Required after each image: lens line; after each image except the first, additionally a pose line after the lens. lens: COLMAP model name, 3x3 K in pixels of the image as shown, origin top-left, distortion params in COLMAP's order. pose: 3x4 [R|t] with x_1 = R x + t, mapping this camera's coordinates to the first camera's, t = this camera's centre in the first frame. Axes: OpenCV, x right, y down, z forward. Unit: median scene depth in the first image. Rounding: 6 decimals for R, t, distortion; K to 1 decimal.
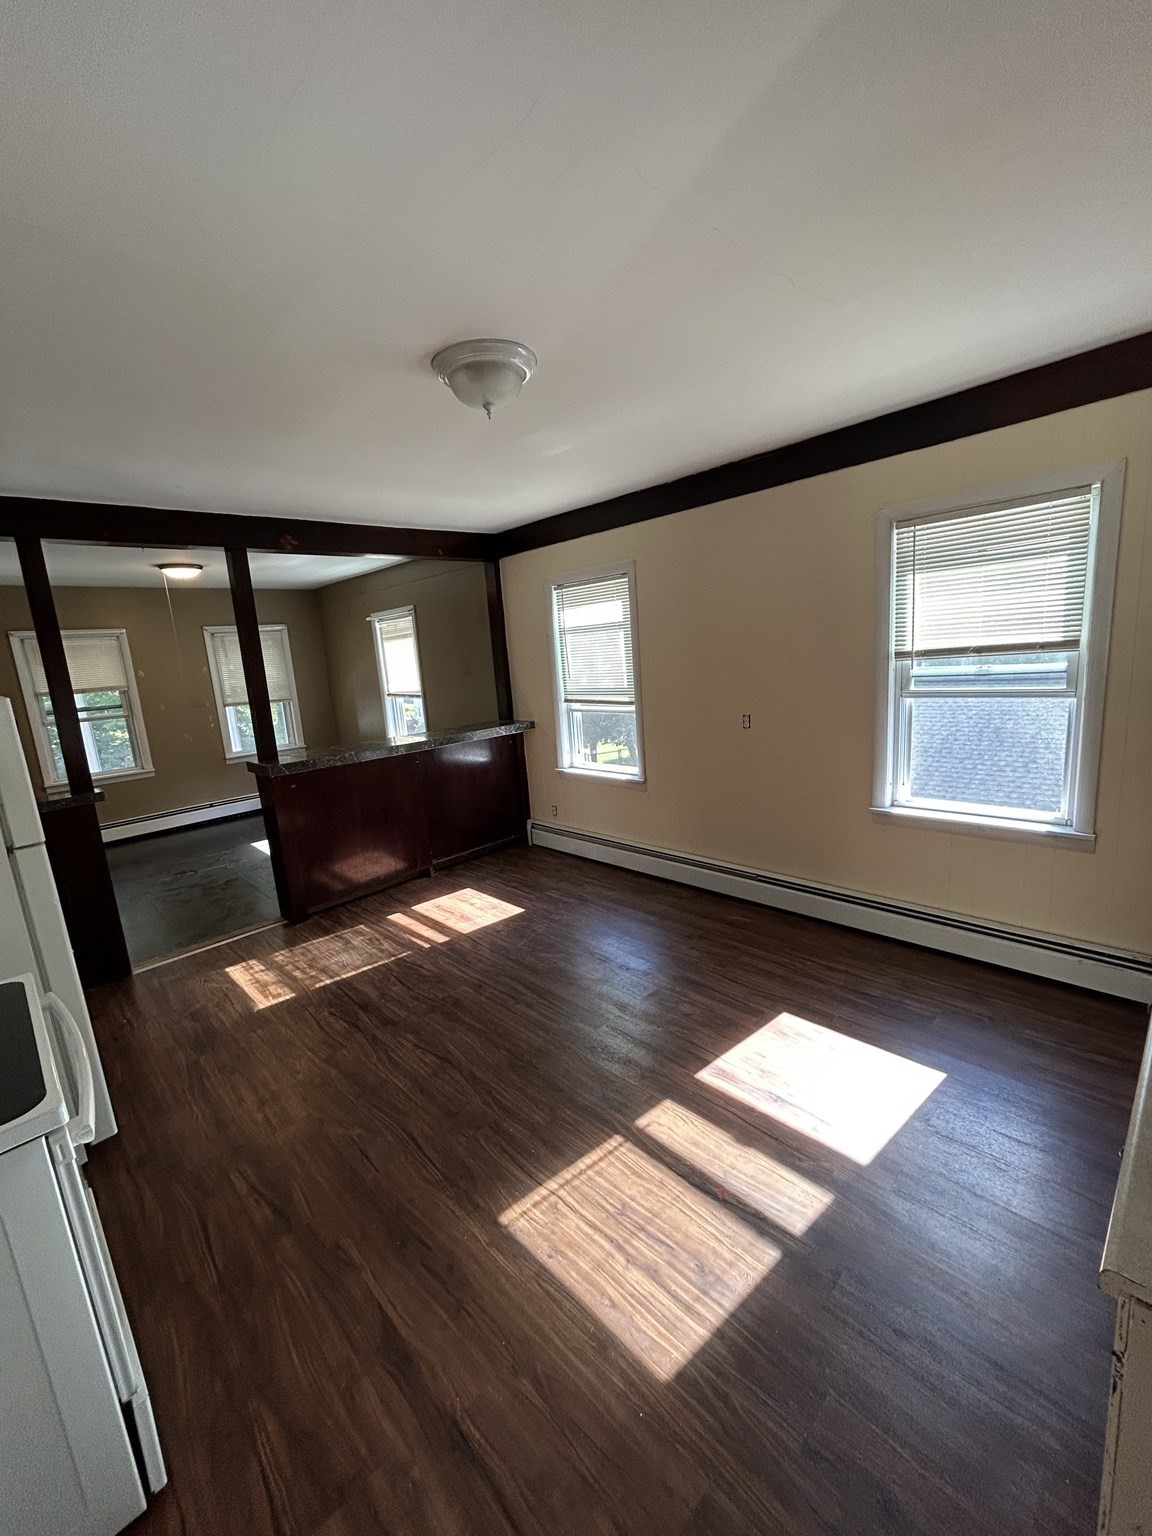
lens RADIAL K [[617.0, 0, 572.6], [0, 617.0, 767.4], [0, 0, 1]] dist [-0.001672, 0.000104]
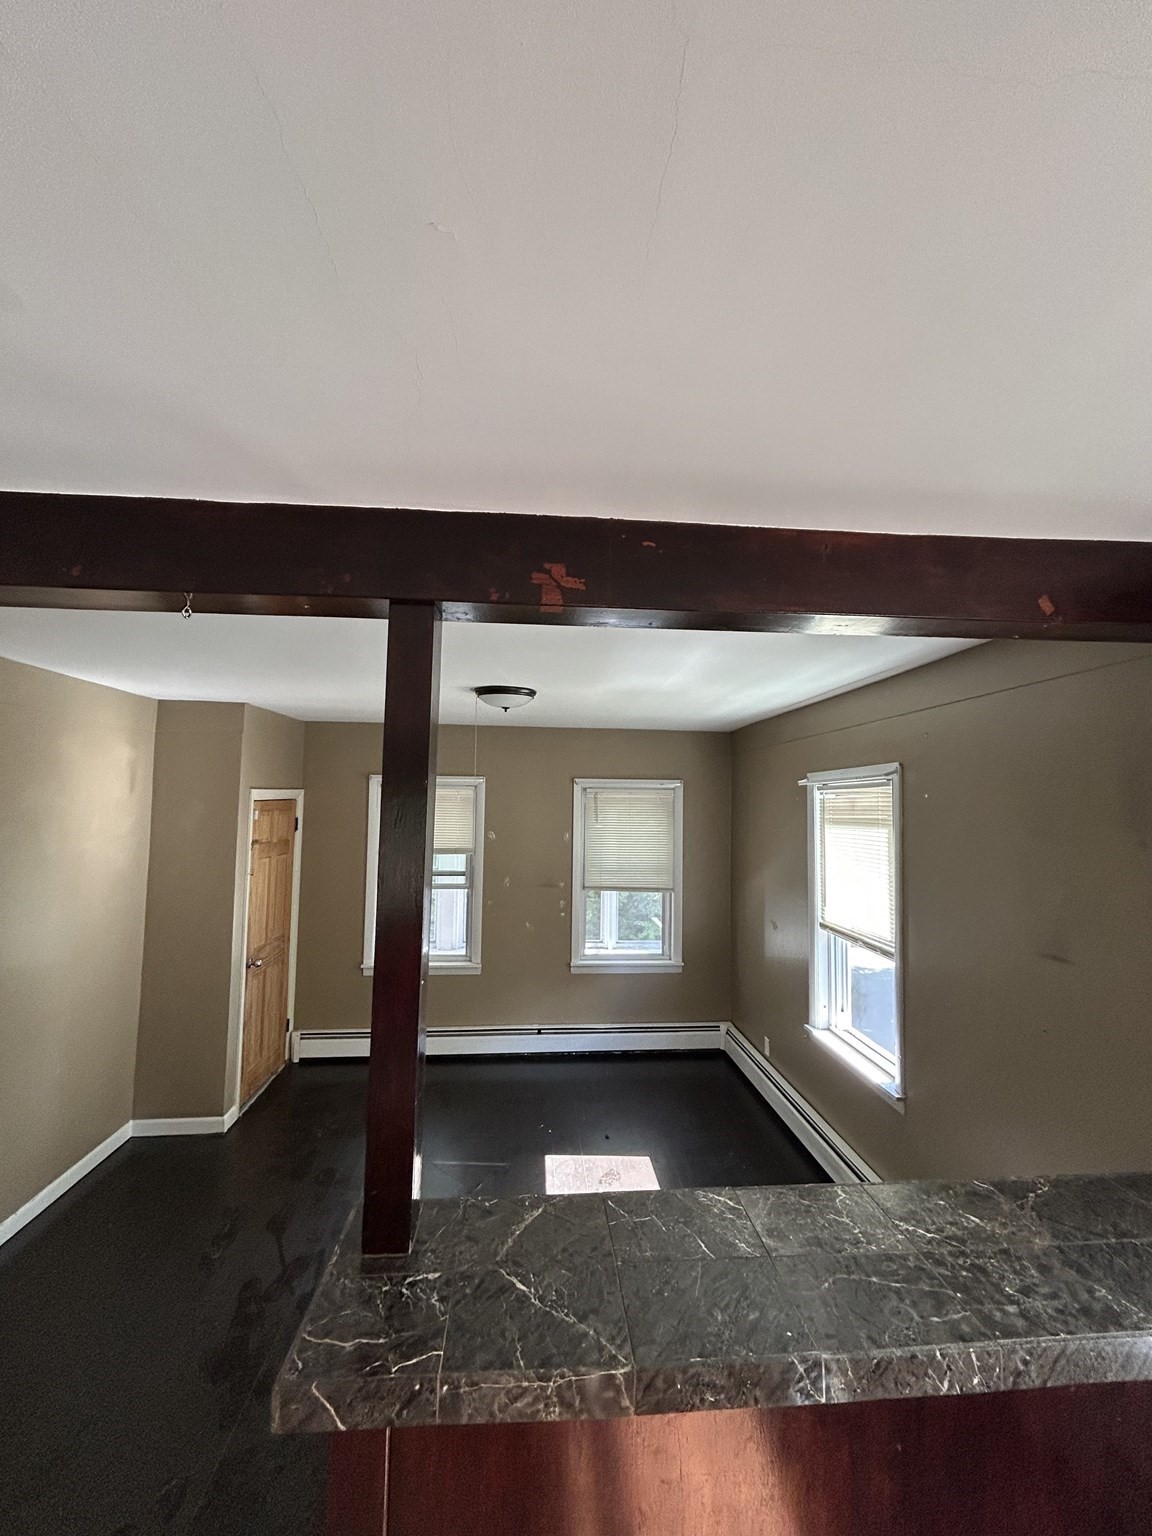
lens RADIAL K [[617.0, 0, 579.5], [0, 617.0, 768.7], [0, 0, 1]] dist [-0.001672, 0.000104]
pose [[0.775398, 0.046241, -0.629777, -0.234623], [-0.186538, 0.969581, -0.158479, -0.216709], [0.603292, 0.240362, 0.760438, 0.773977]]
